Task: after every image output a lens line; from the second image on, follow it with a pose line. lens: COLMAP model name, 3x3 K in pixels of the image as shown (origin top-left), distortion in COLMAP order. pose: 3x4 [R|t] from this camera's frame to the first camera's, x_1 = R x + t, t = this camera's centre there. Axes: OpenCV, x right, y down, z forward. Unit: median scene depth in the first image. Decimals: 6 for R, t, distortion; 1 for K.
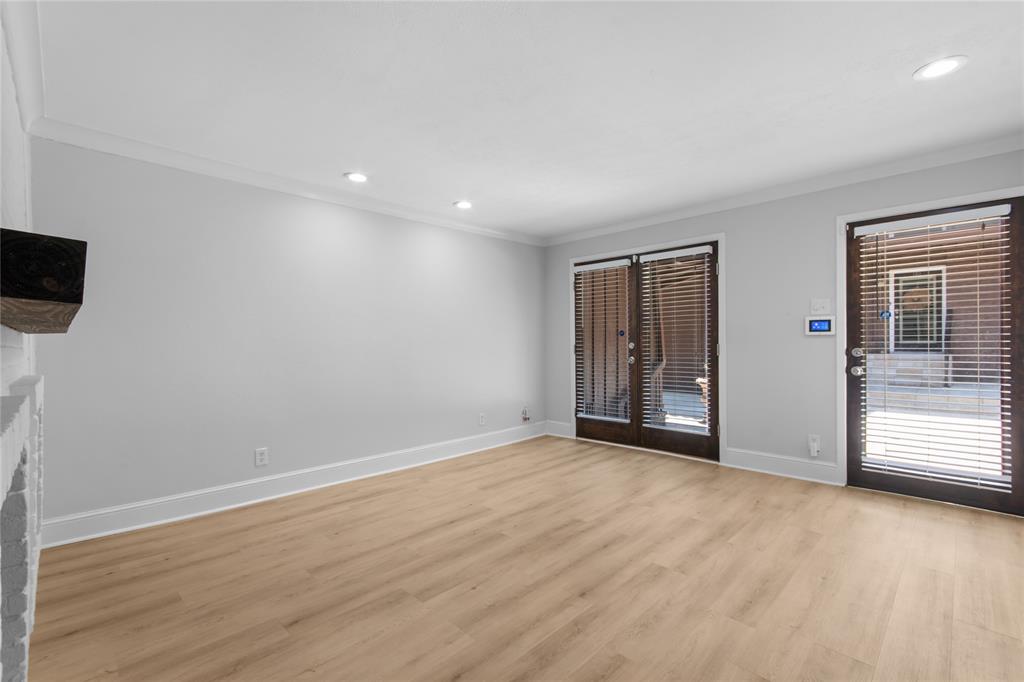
lens RADIAL K [[451.1, 0, 514.4], [0, 451.1, 343.3], [0, 0, 1]] dist [0.006374, -0.000556]
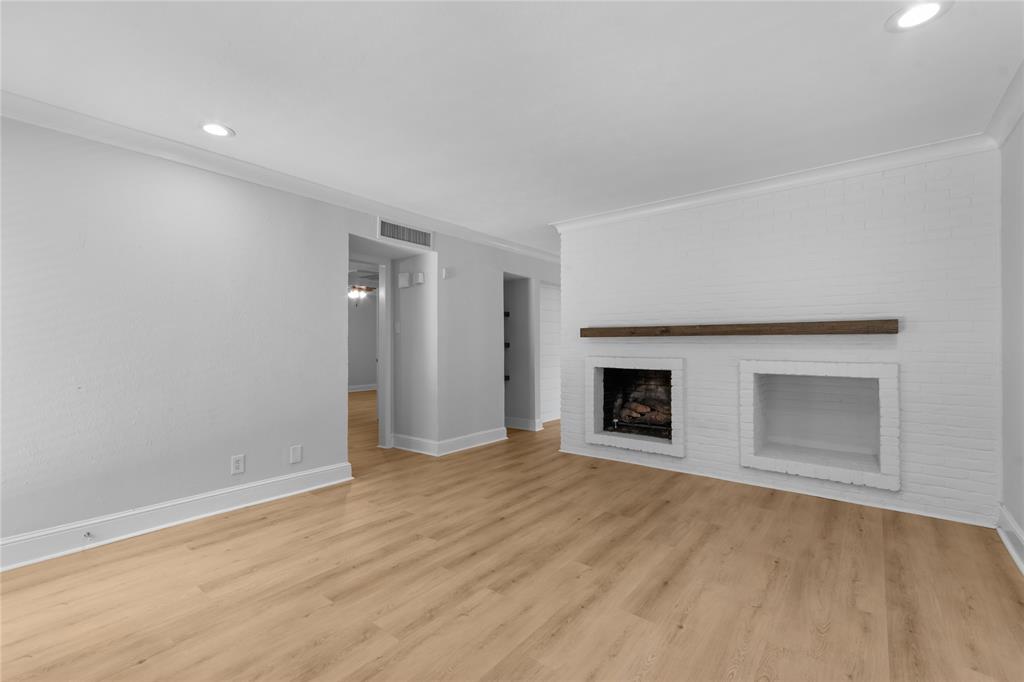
lens RADIAL K [[451.1, 0, 510.1], [0, 451.1, 341.4], [0, 0, 1]] dist [0.006374, -0.000556]
pose [[-0.994154, 0.011266, -0.107379, 0.216593], [0.011633, 0.999928, -0.002788, -0.005975], [0.107340, -0.004021, -0.994214, 1.921286]]
